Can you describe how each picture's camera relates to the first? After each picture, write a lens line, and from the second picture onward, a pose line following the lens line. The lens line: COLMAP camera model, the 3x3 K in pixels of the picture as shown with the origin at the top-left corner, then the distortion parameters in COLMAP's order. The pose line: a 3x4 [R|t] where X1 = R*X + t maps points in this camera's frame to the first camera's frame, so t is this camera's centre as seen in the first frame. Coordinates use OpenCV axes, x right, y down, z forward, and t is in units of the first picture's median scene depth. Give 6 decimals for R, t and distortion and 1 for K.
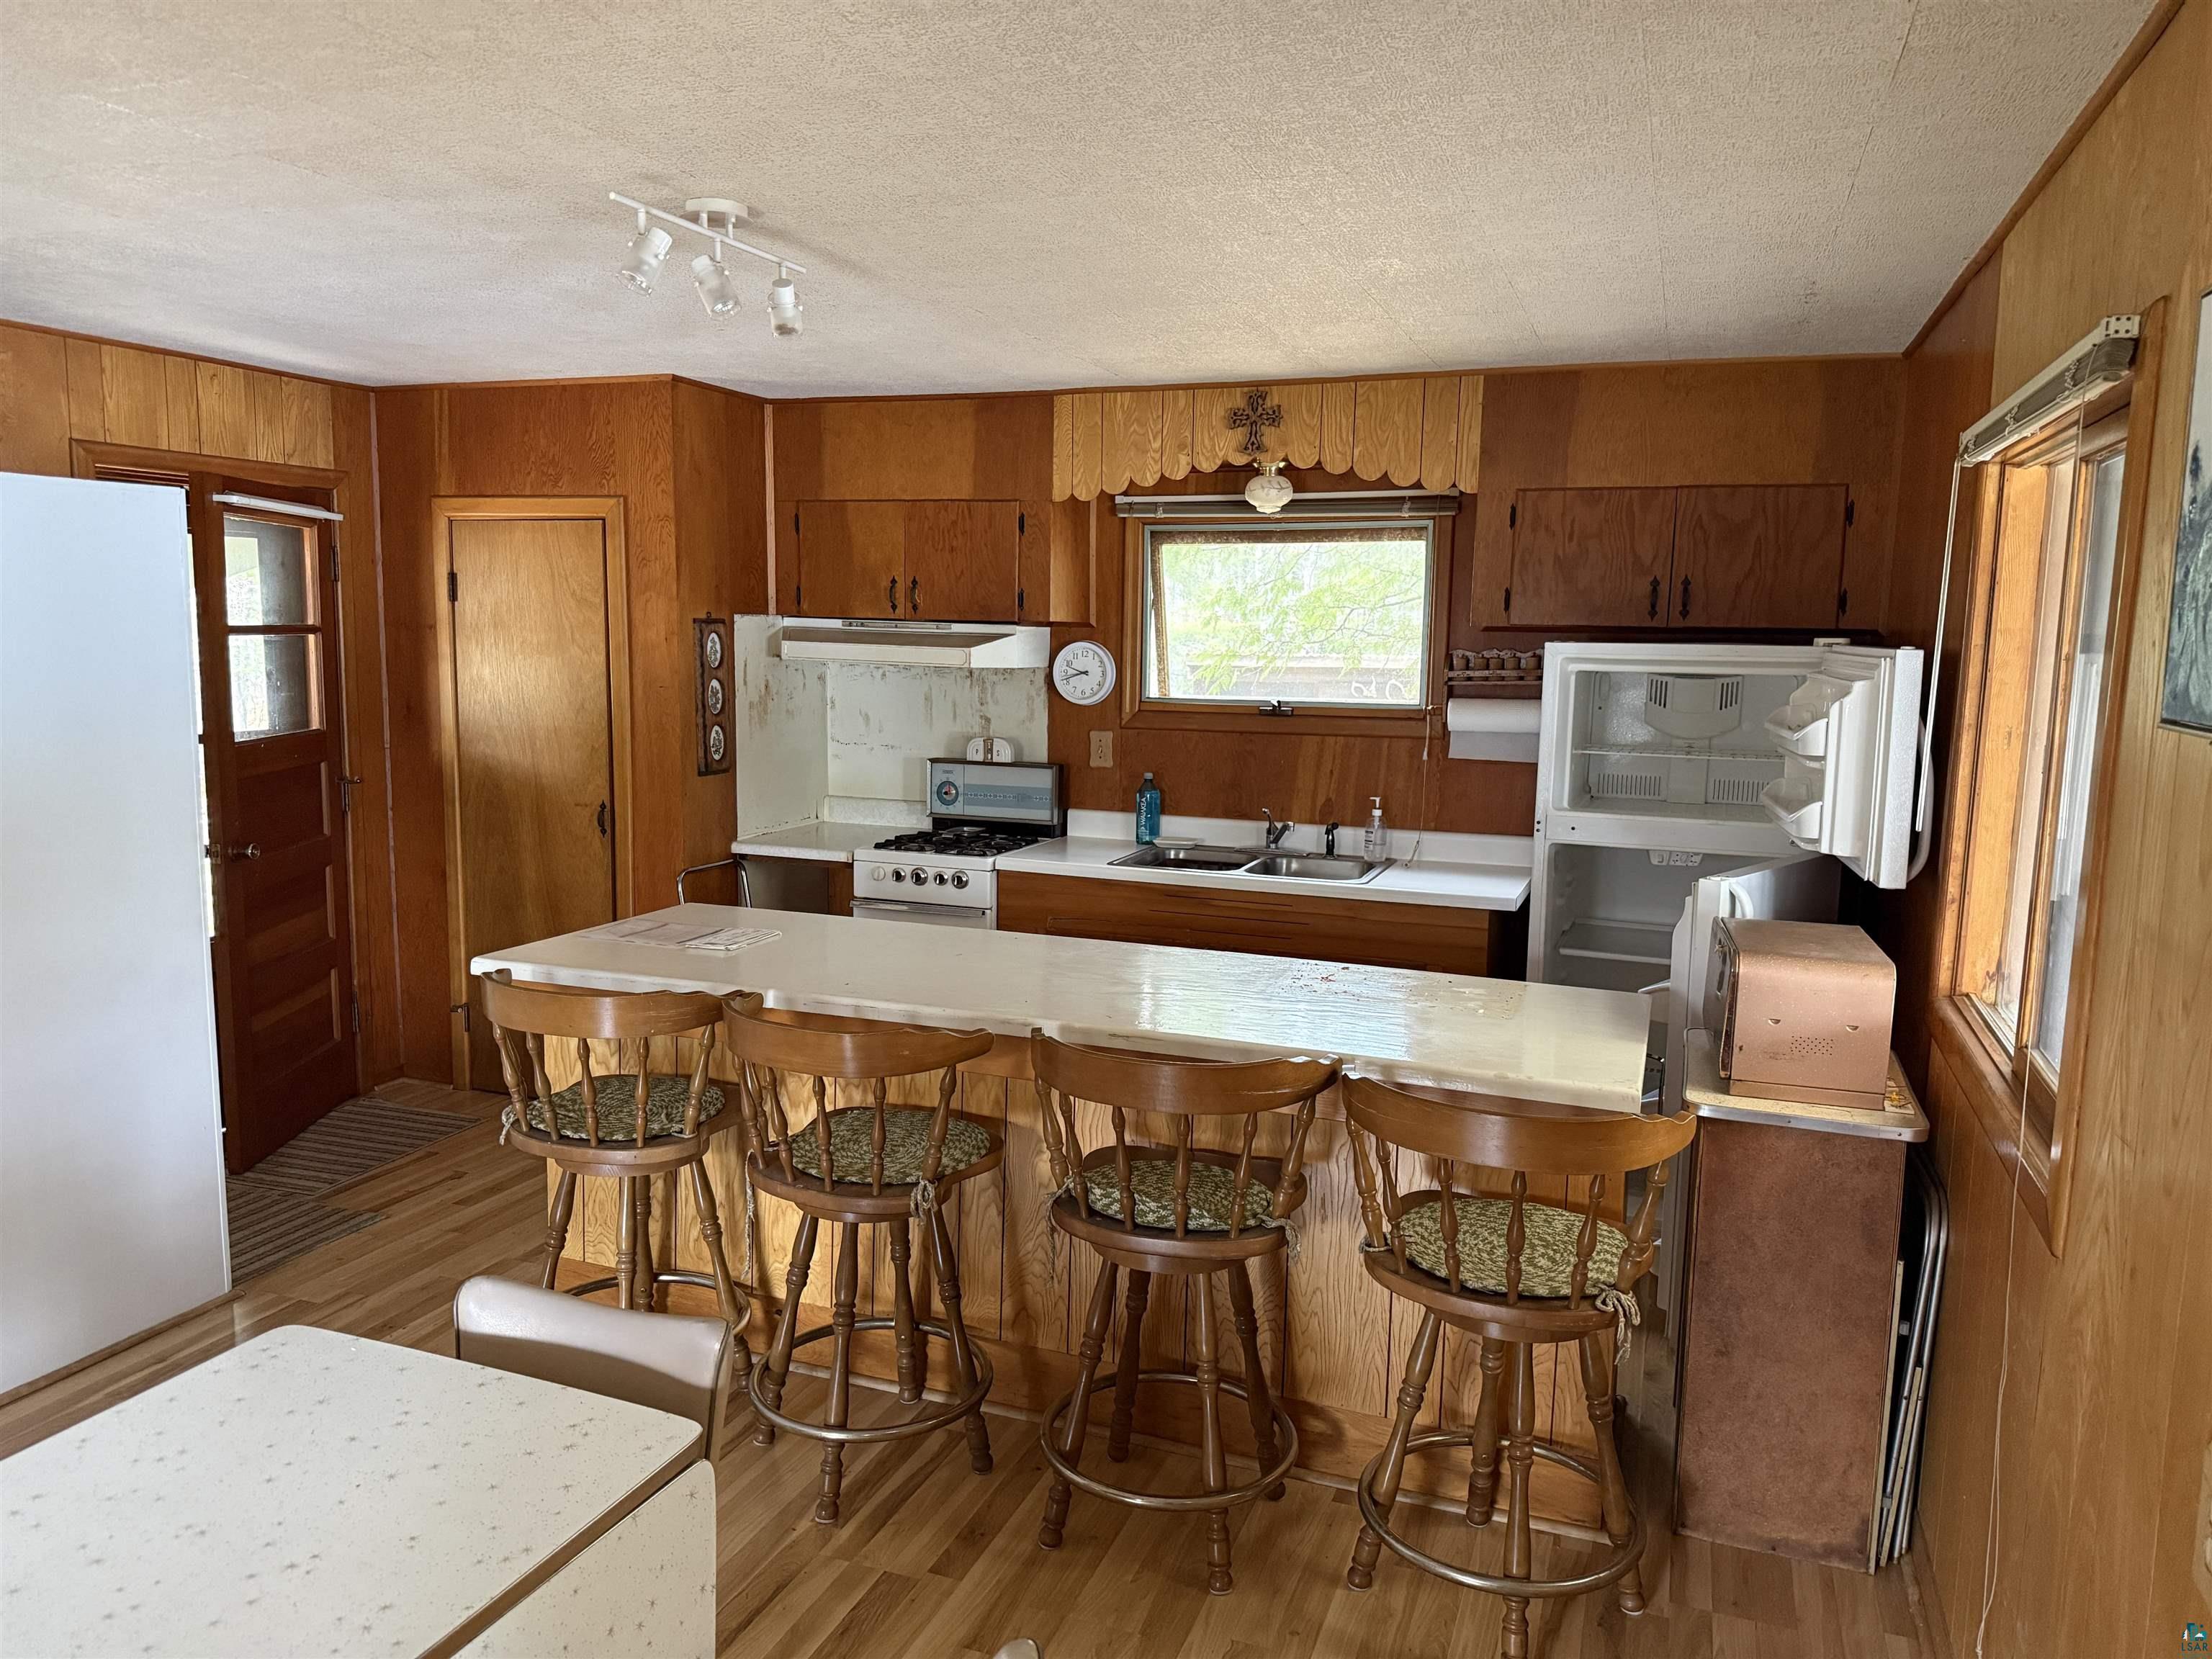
lens RADIAL K [[1535.2, 0, 1078.0], [0, 1535.2, 835.3], [0, 0, 1]] dist [0.105489, -0.136946]
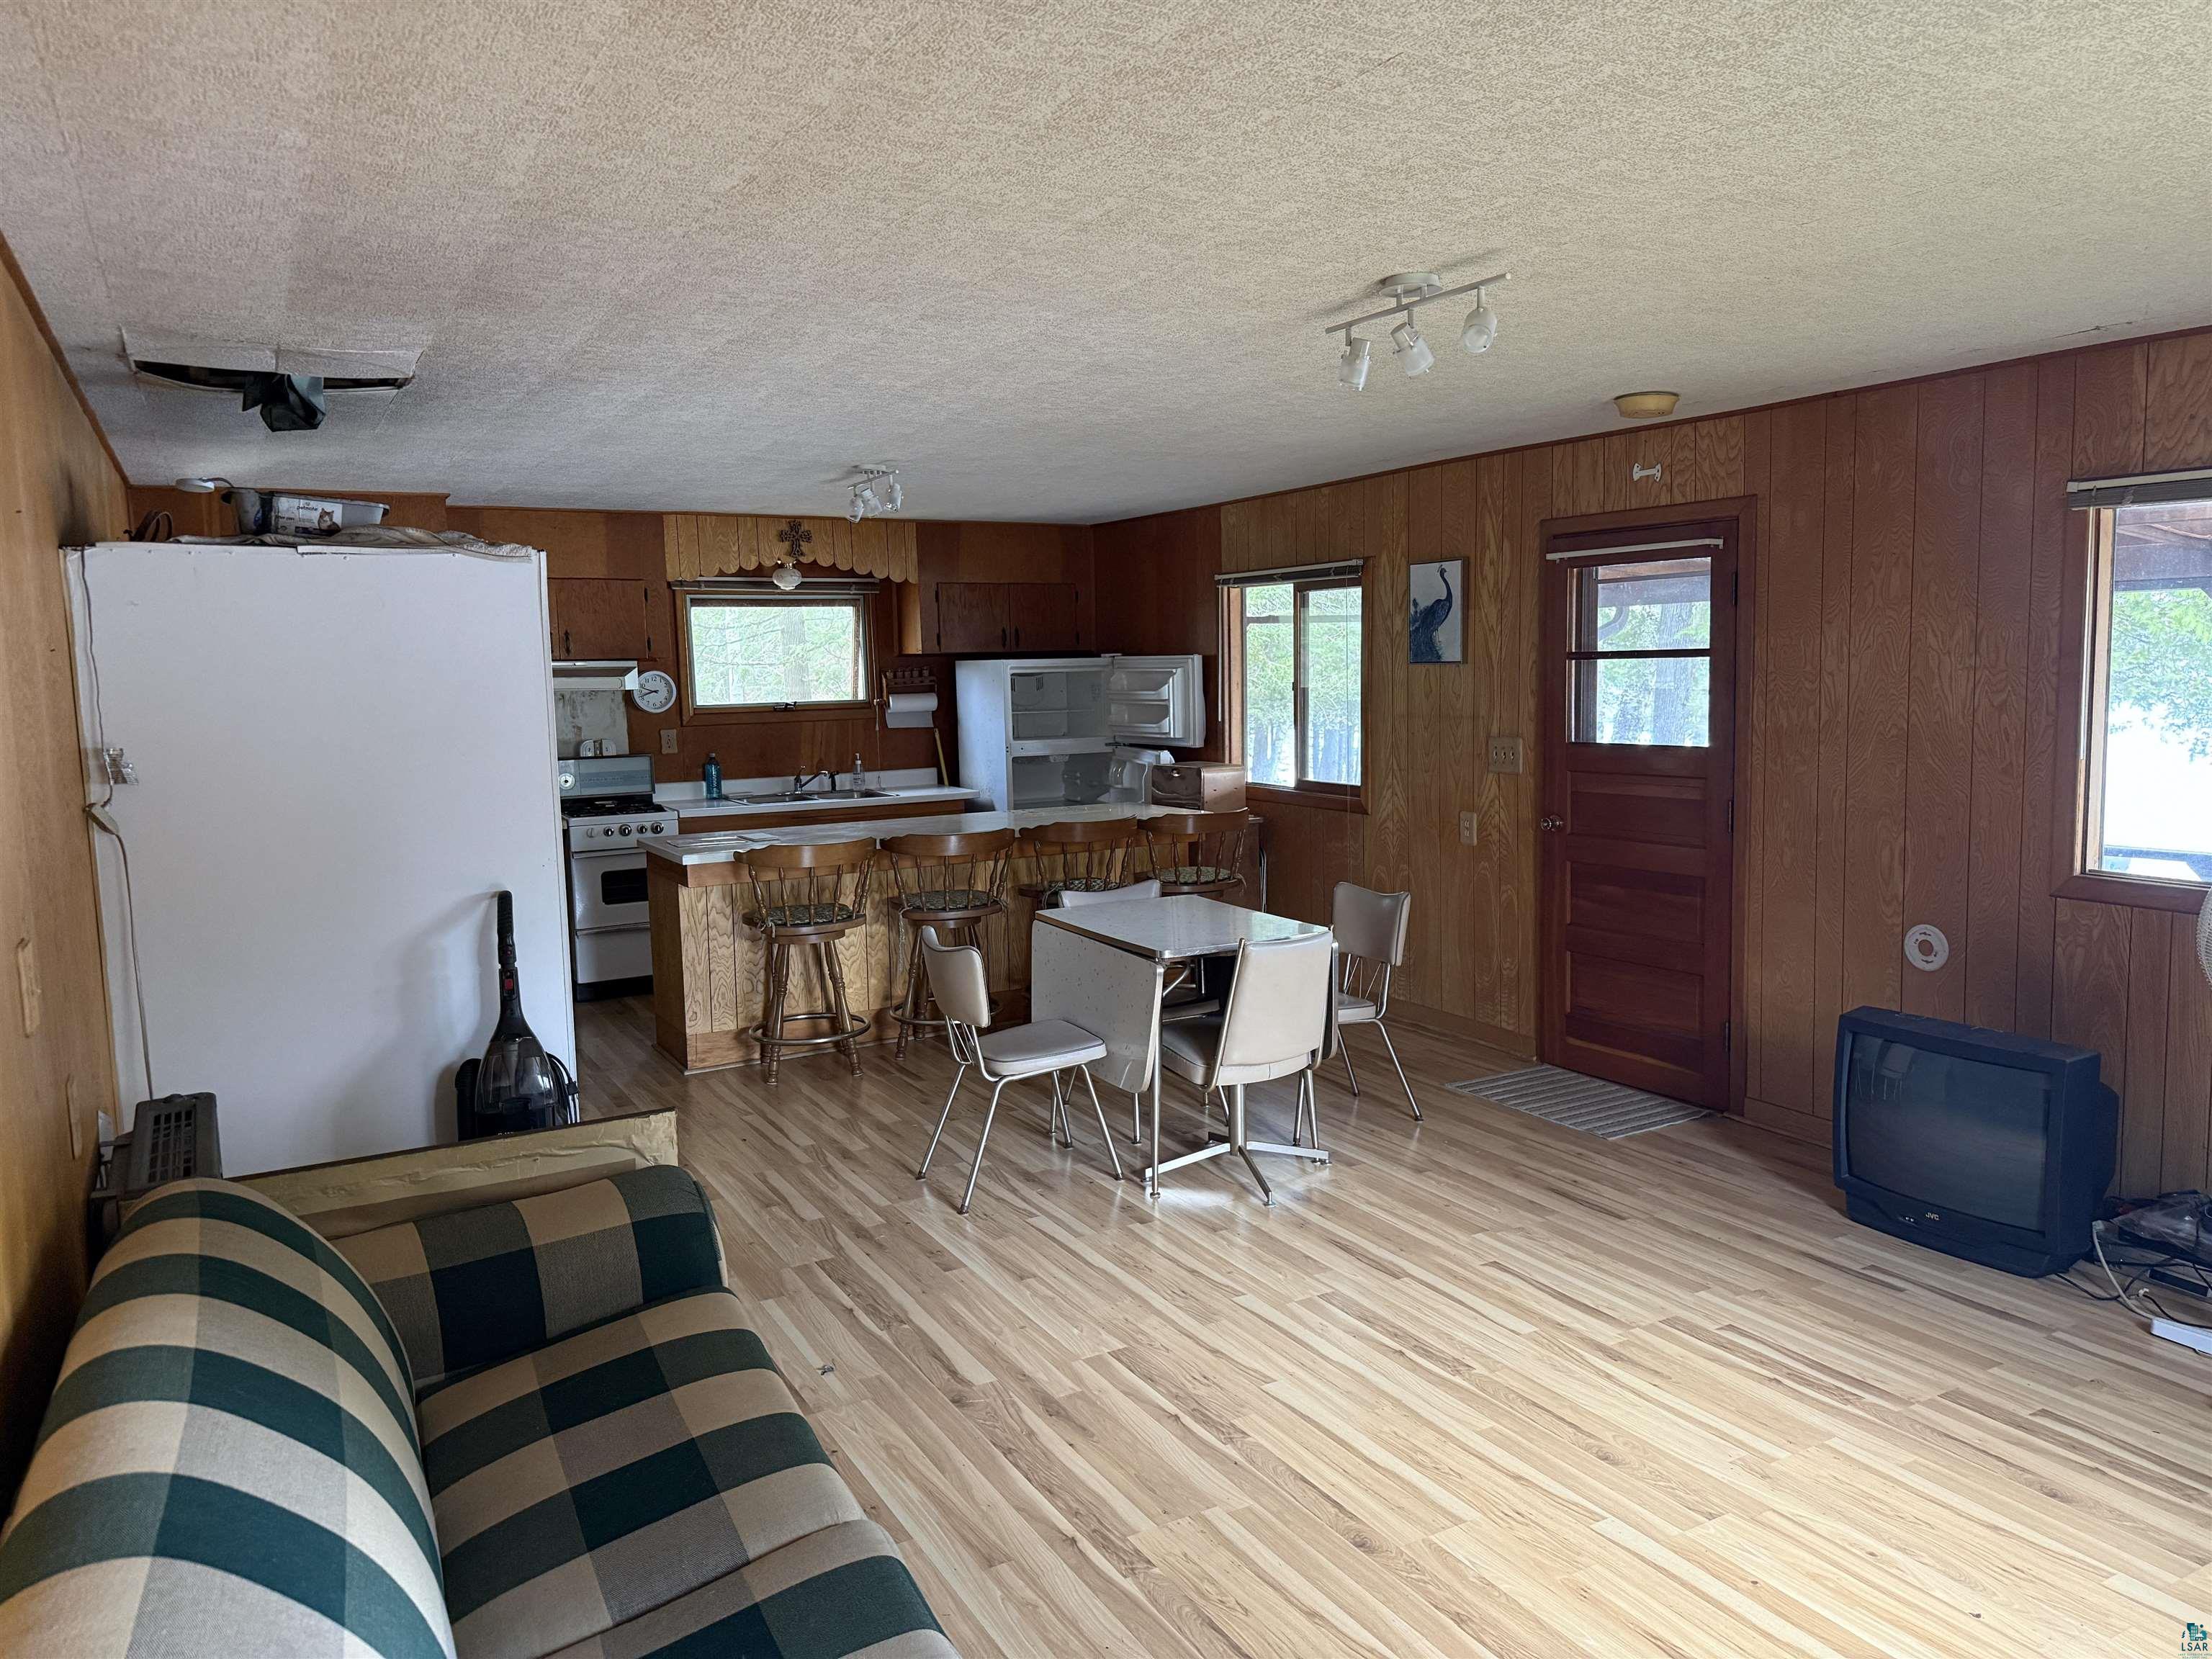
lens RADIAL K [[1557.4, 0, 1106.0], [0, 1557.4, 829.5], [0, 0, 1]] dist [0.069130, -0.078200]
pose [[0.646348, -0.111482, 0.754855, -0.948309], [0.133391, 0.990544, 0.032074, 0.040418], [-0.751293, 0.079960, 0.655107, -0.348131]]
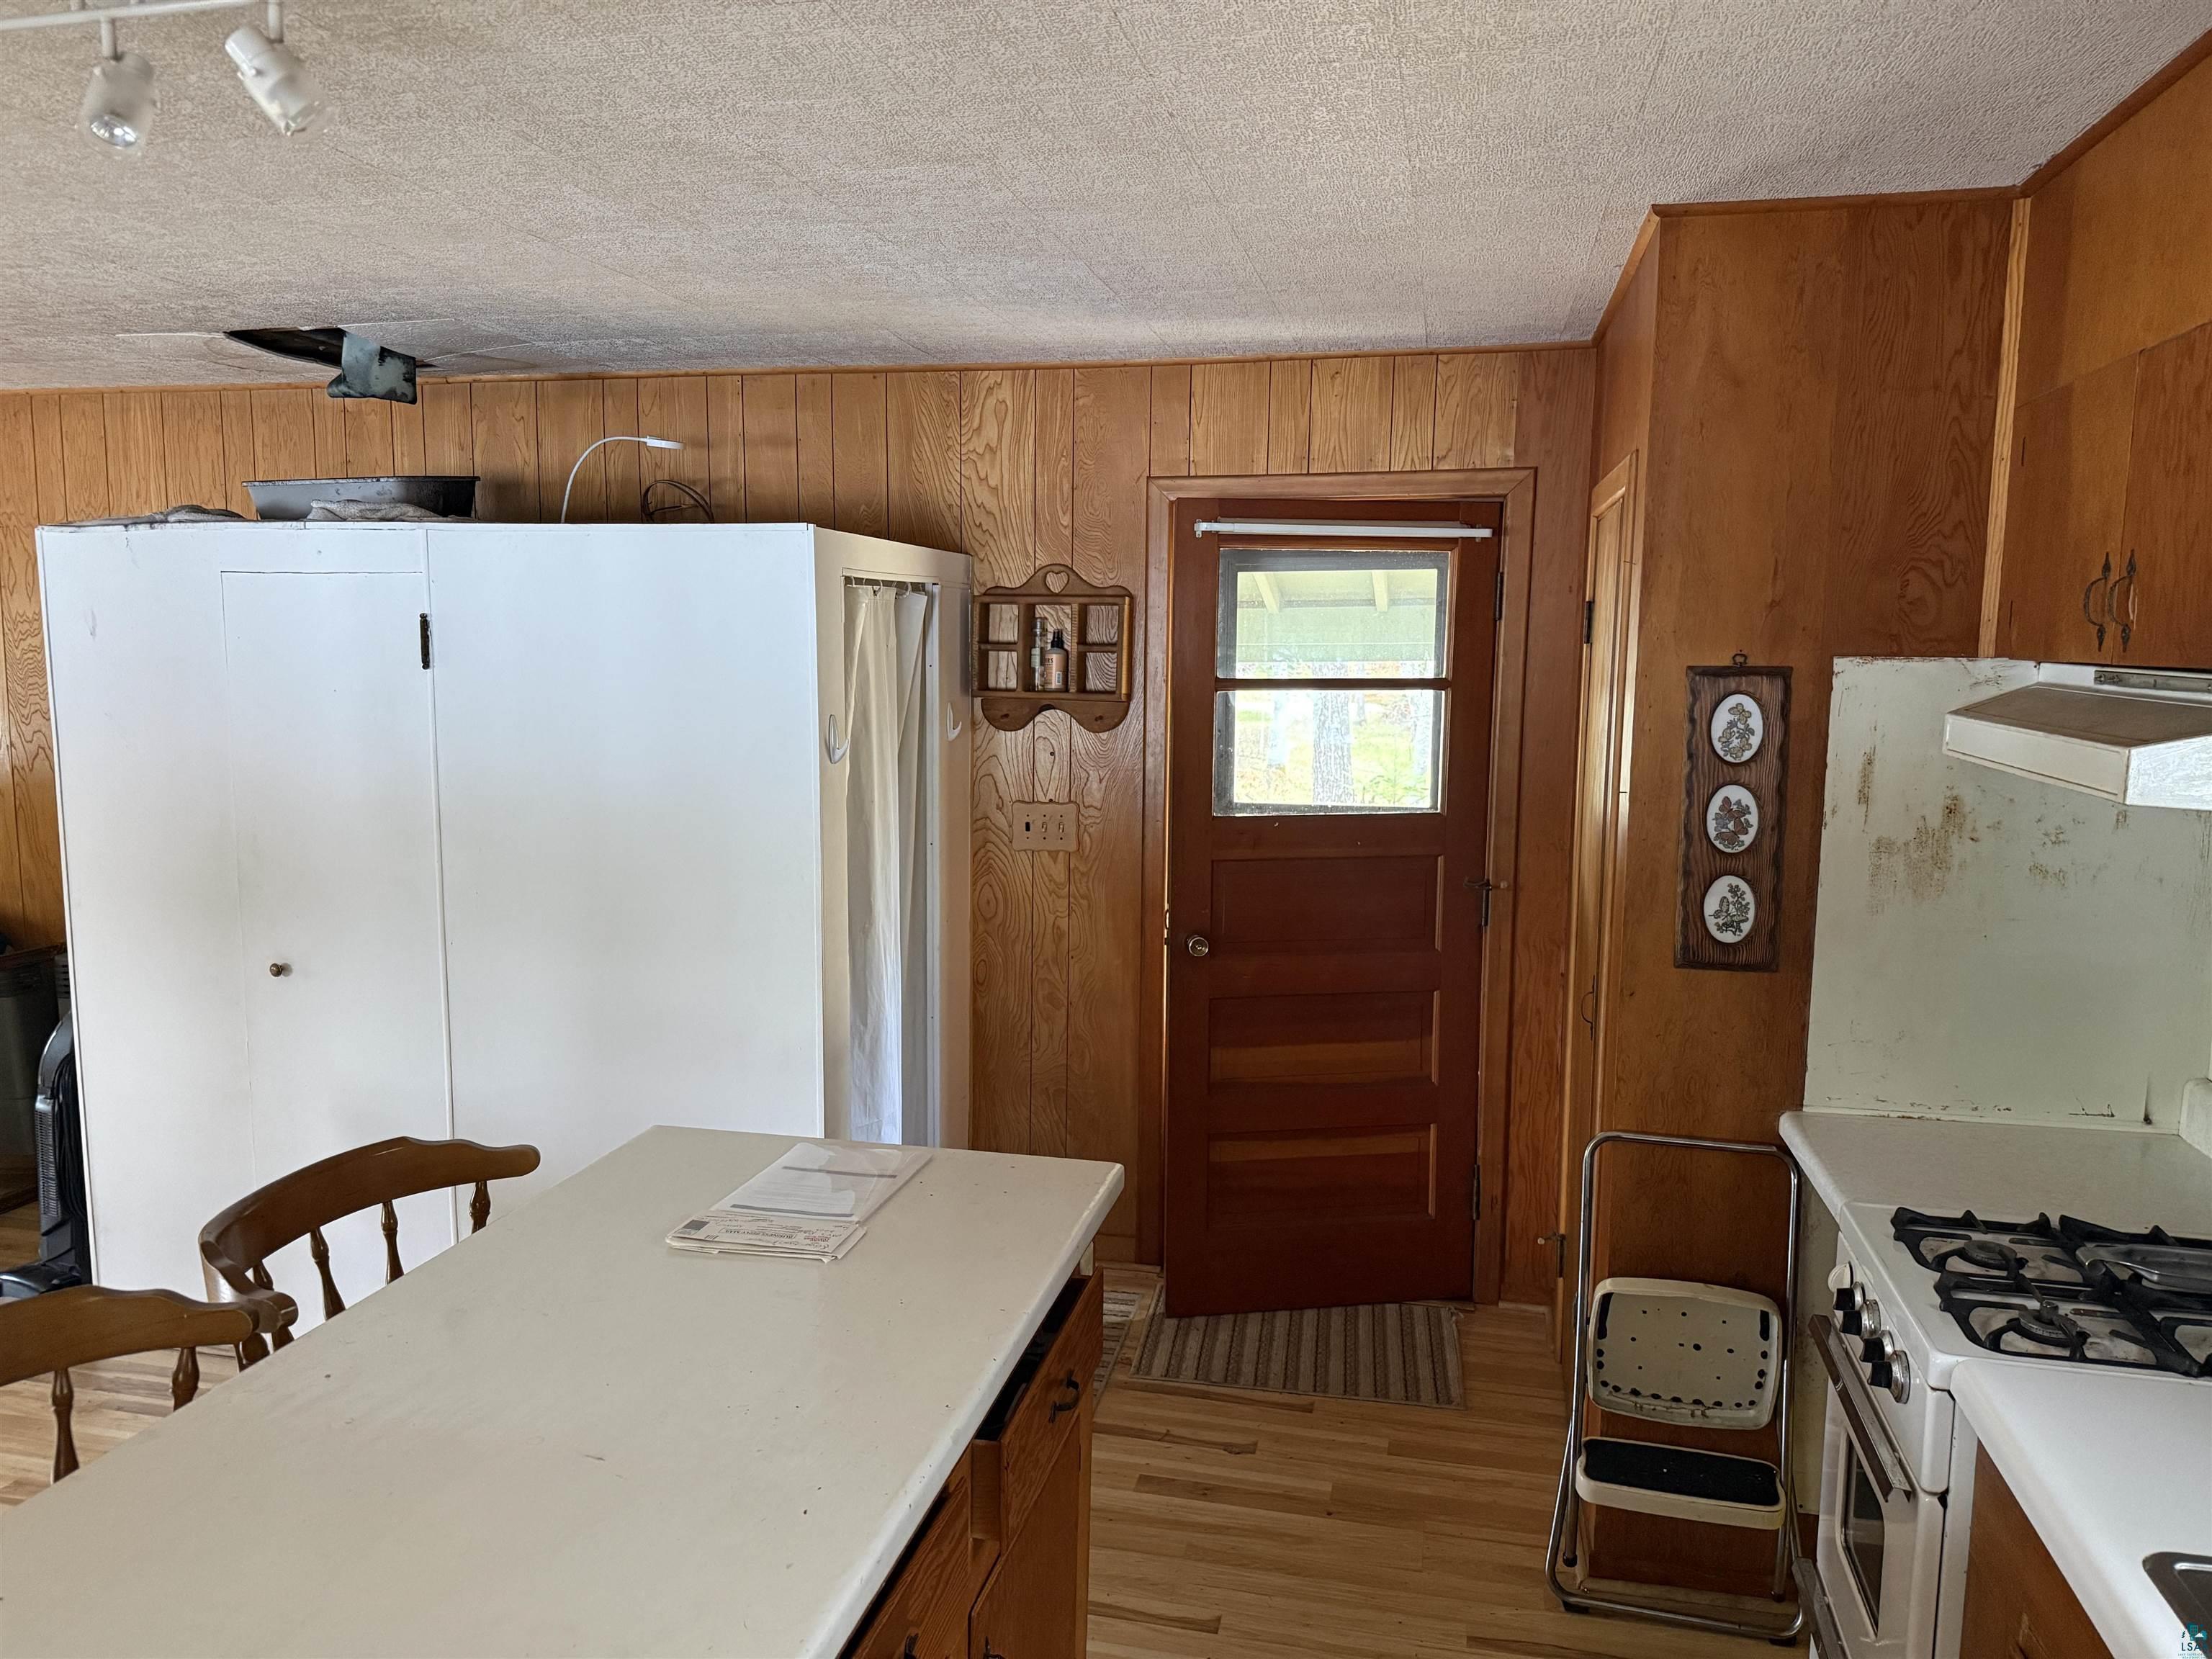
lens RADIAL K [[1557.4, 0, 1106.0], [0, 1557.4, 829.5], [0, 0, 1]] dist [0.069130, -0.078200]
pose [[0.155552, 0.104844, -0.982248, 0.242582], [-0.138543, 0.986839, 0.083394, -0.101144], [0.978064, 0.123111, 0.168030, 0.711243]]
